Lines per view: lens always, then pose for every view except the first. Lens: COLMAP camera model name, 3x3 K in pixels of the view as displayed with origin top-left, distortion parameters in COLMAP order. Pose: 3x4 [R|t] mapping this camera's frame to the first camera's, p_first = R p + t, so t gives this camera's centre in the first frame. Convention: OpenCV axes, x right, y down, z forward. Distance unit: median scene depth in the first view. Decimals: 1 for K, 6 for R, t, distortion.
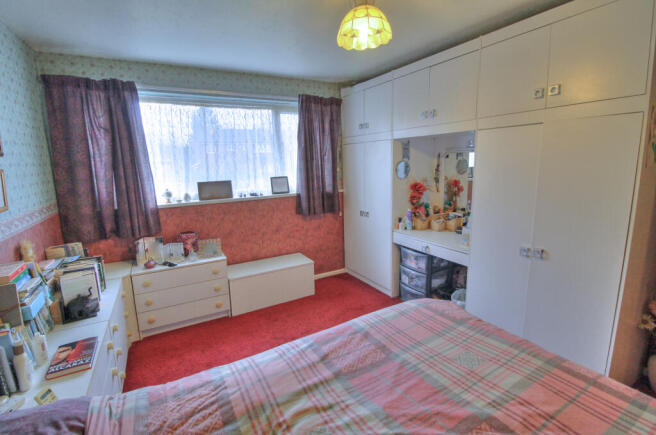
lens RADIAL K [[314.4, 0, 327.5], [0, 314.4, 216.7], [0, 0, 1]] dist [-0.007383, -0.000573]
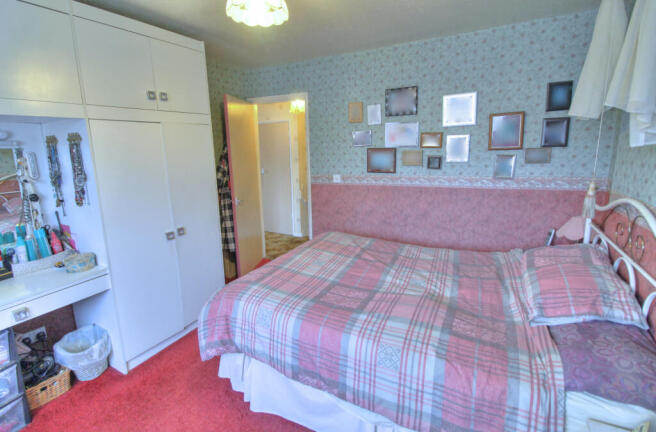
lens RADIAL K [[314.4, 0, 326.4], [0, 314.4, 214.8], [0, 0, 1]] dist [-0.007383, -0.000573]
pose [[-0.545020, -0.155028, 0.823966, -0.749148], [0.179506, 0.938392, 0.295294, -0.237695], [-0.818981, 0.308848, -0.483614, 1.318970]]
